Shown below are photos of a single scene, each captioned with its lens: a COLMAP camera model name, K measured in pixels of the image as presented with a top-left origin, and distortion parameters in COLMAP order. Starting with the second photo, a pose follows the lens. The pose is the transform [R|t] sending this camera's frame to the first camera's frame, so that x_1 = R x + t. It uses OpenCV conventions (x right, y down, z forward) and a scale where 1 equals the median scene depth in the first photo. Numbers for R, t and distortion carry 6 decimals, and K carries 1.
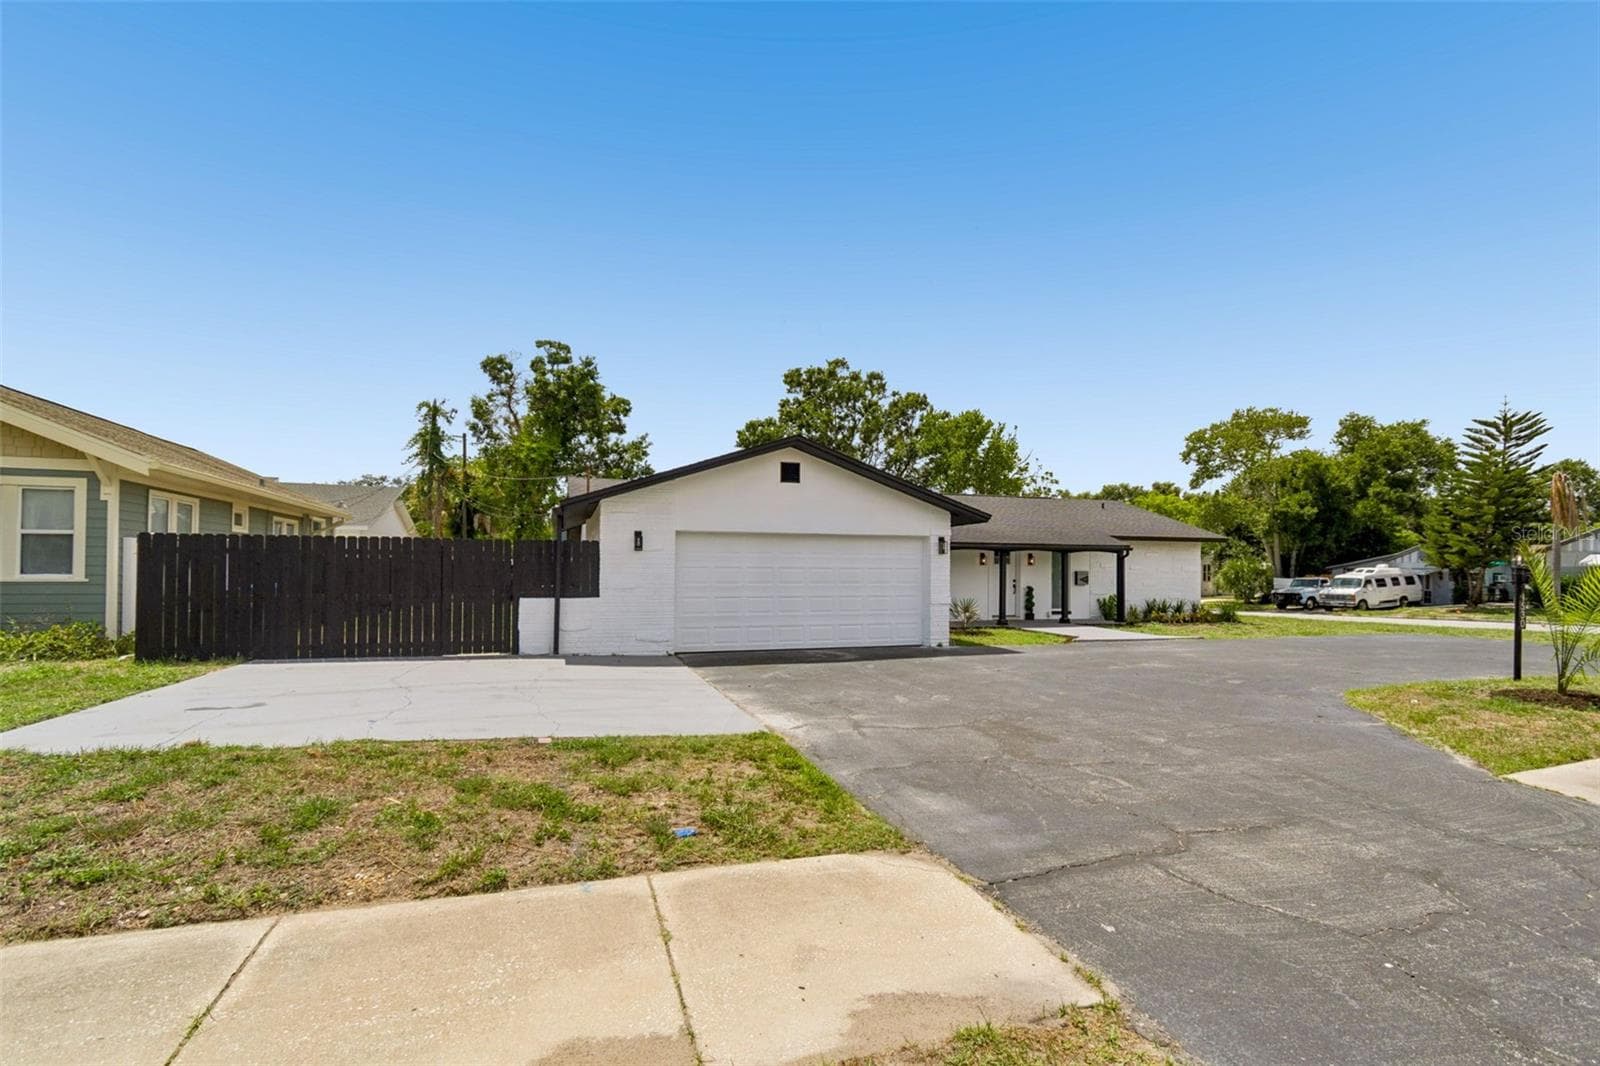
lens RADIAL K [[728.8, 0, 810.2], [0, 728.8, 576.5], [0, 0, 1]] dist [0.003247, 0.000181]
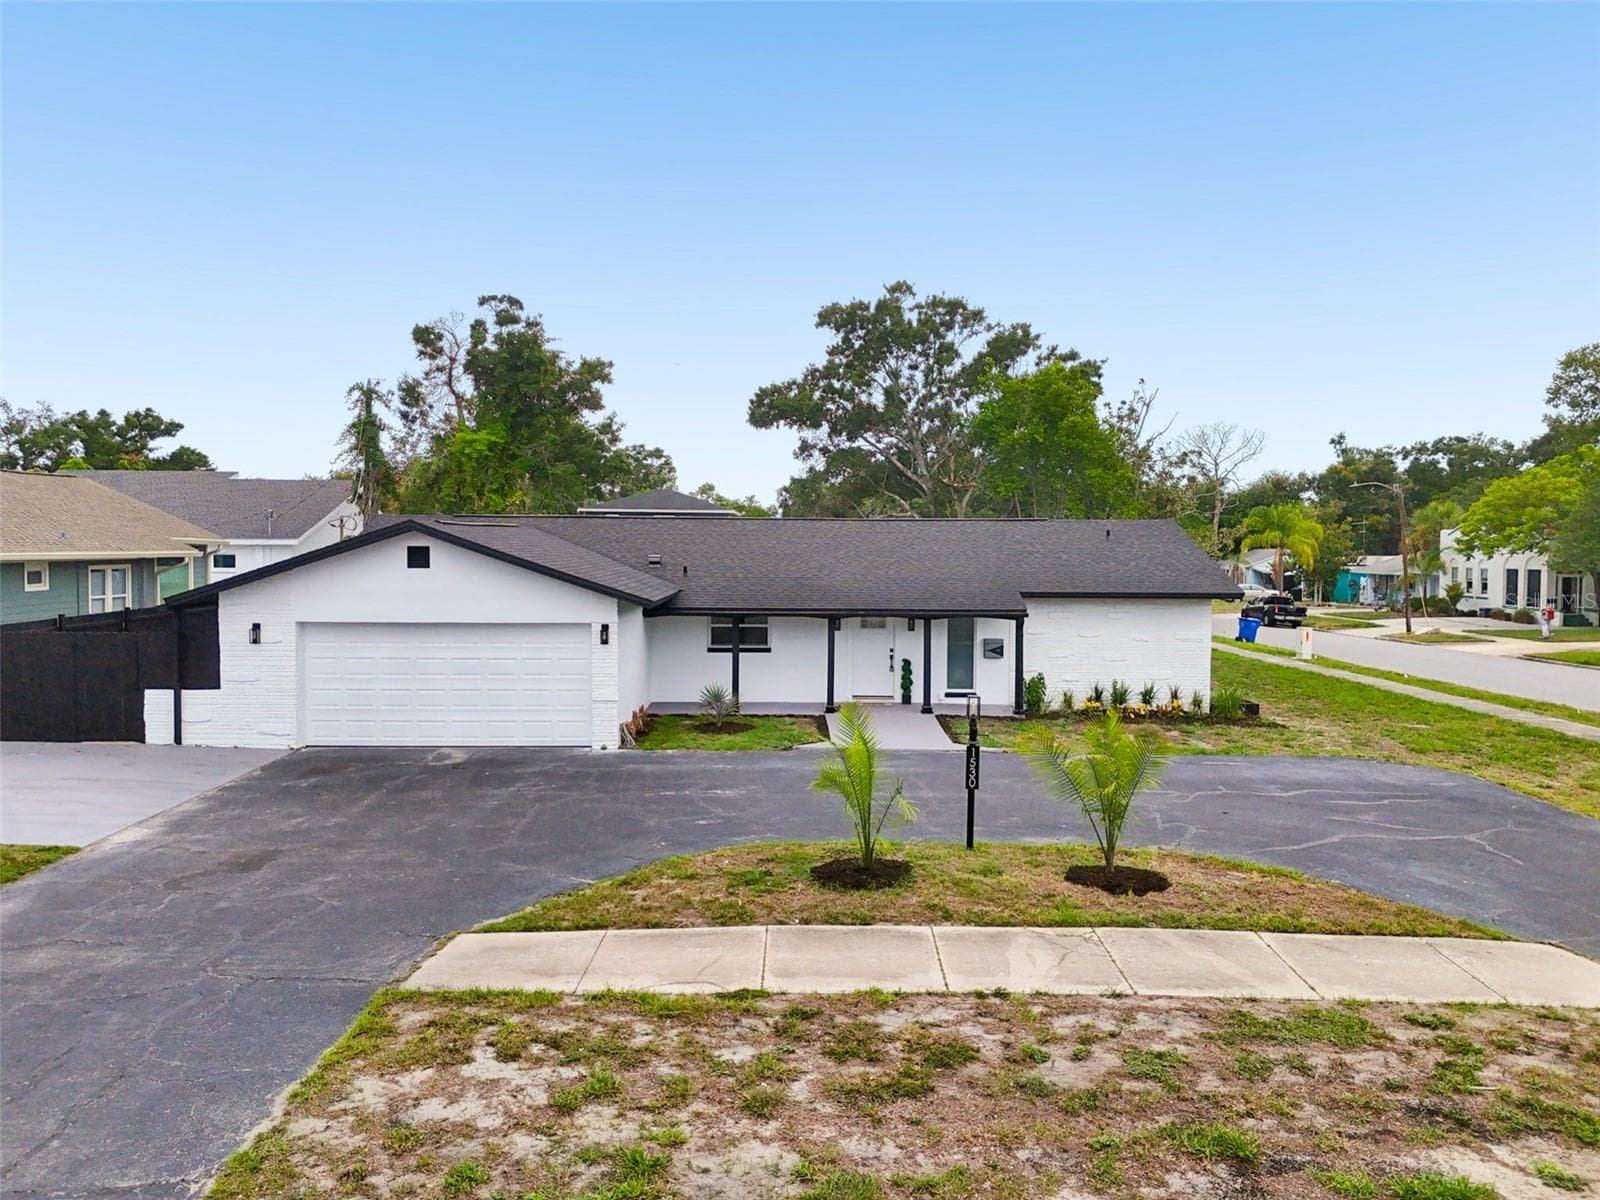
lens RADIAL K [[1190.0, 0, 802.3], [0, 1190.0, 623.8], [0, 0, 1]] dist [0.071395, -0.064568]
pose [[0.948192, 0.023992, -0.316791, 0.371648], [-0.003618, 0.997895, 0.064748, -0.064361], [0.317678, -0.060247, 0.946283, -0.116344]]
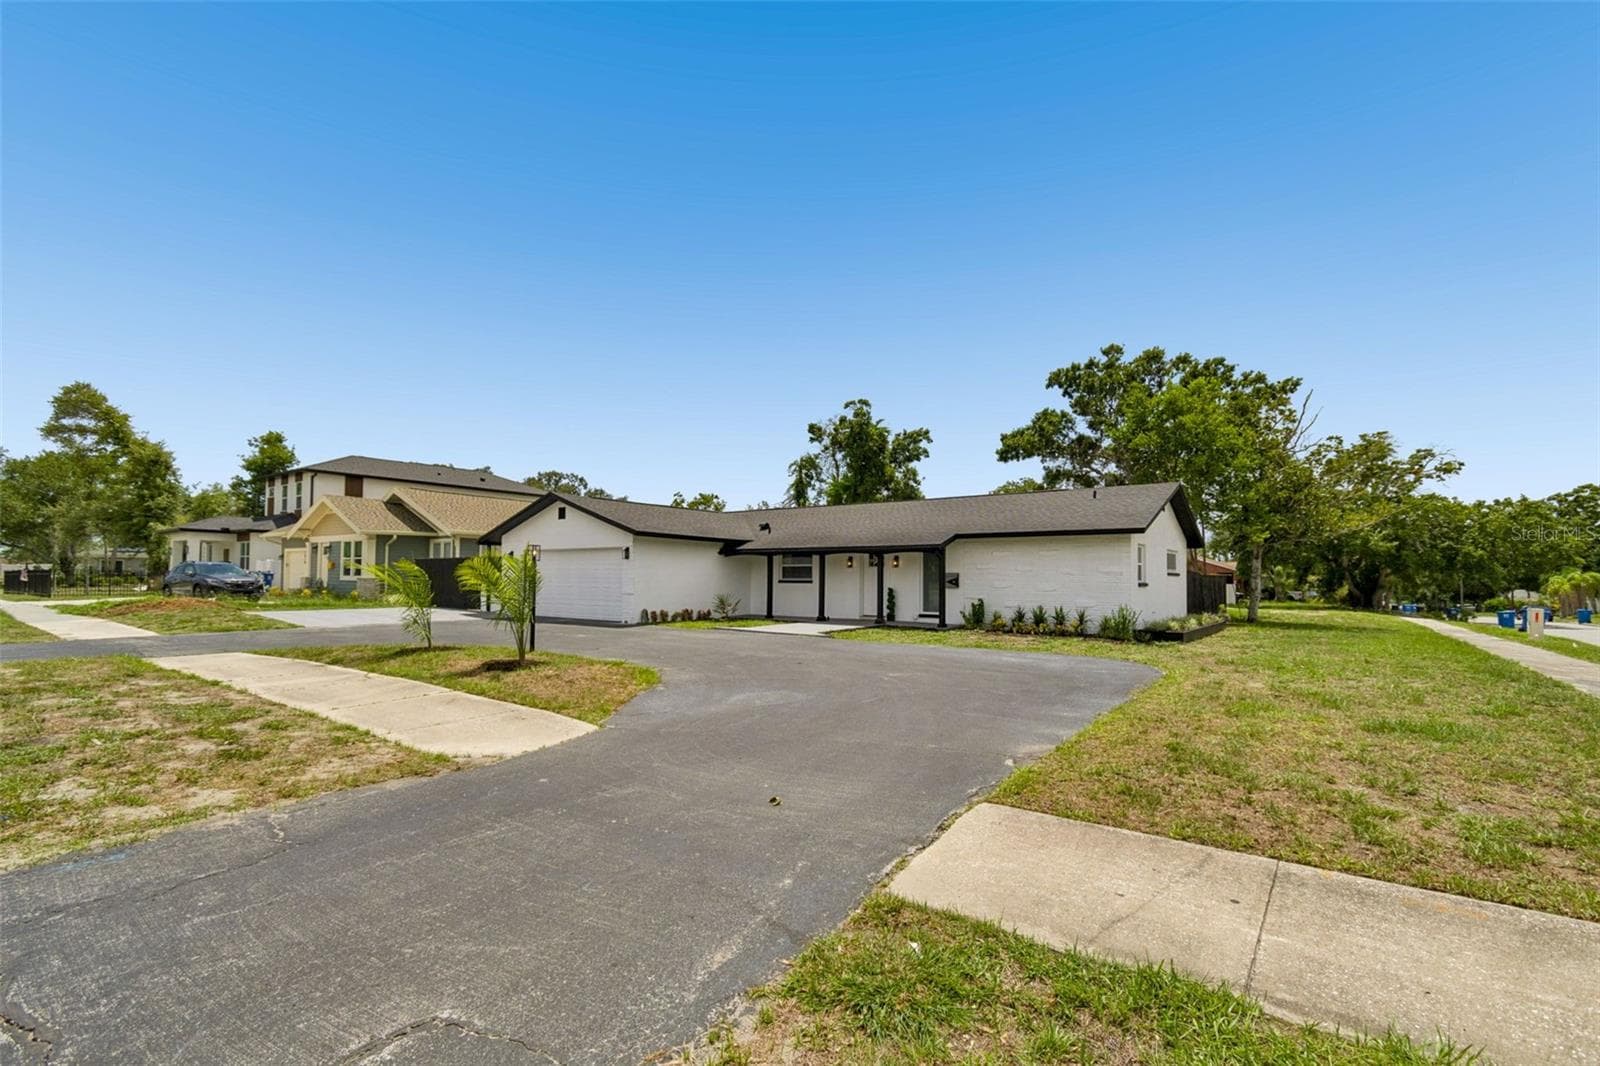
lens RADIAL K [[722.6, 0, 802.4], [0, 722.6, 569.3], [0, 0, 1]] dist [0.002485, 0.000175]
pose [[0.568811, -0.012419, -0.822375, 0.673418], [-0.010881, 0.999685, -0.022622, 0.007425], [0.822396, 0.021816, 0.568496, 0.207046]]
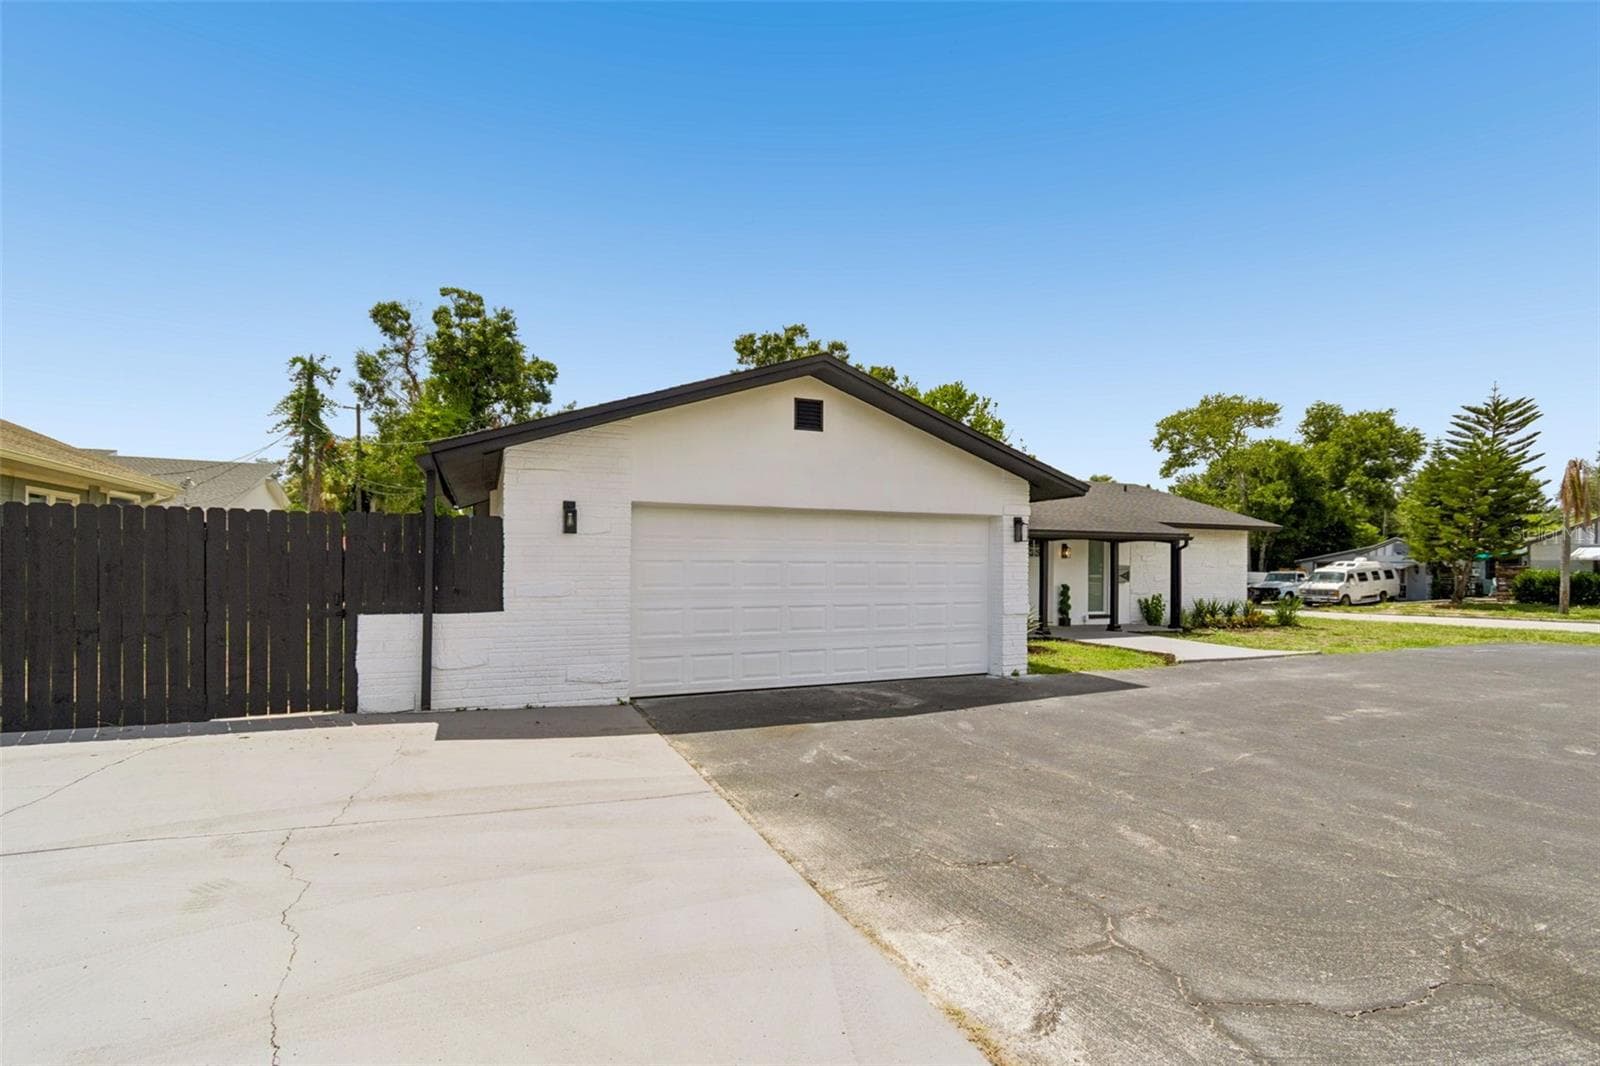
lens RADIAL K [[722.6, 0, 802.4], [0, 722.6, 569.3], [0, 0, 1]] dist [0.002485, 0.000175]
pose [[0.996252, -0.000137, 0.086503, -0.036100], [0.000099, 1.000000, 0.000448, -0.002285], [-0.086503, -0.000437, 0.996252, 0.146094]]
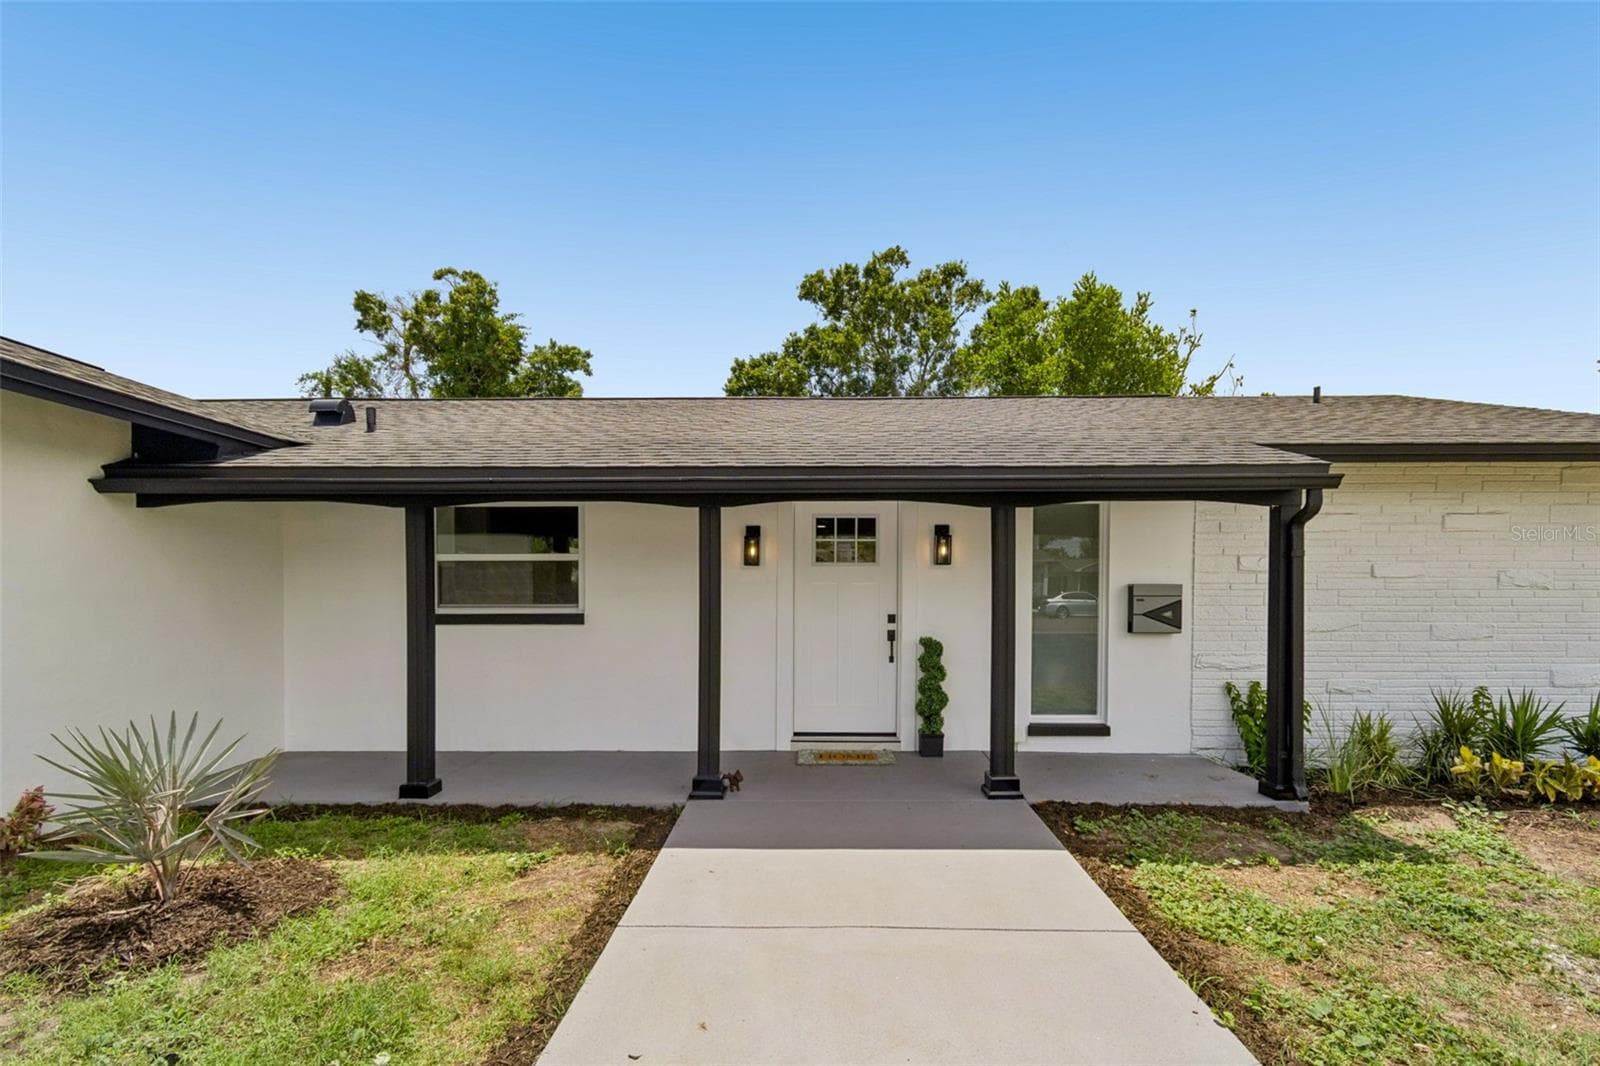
lens RADIAL K [[743.8, 0, 812.8], [0, 743.8, 611.6], [0, 0, 1]] dist [0.003625, -0.007366]
pose [[0.942199, 0.003863, -0.335033, 0.226111], [0.001119, 0.999892, 0.014677, -0.000849], [0.335053, -0.014204, 0.942092, 0.450325]]
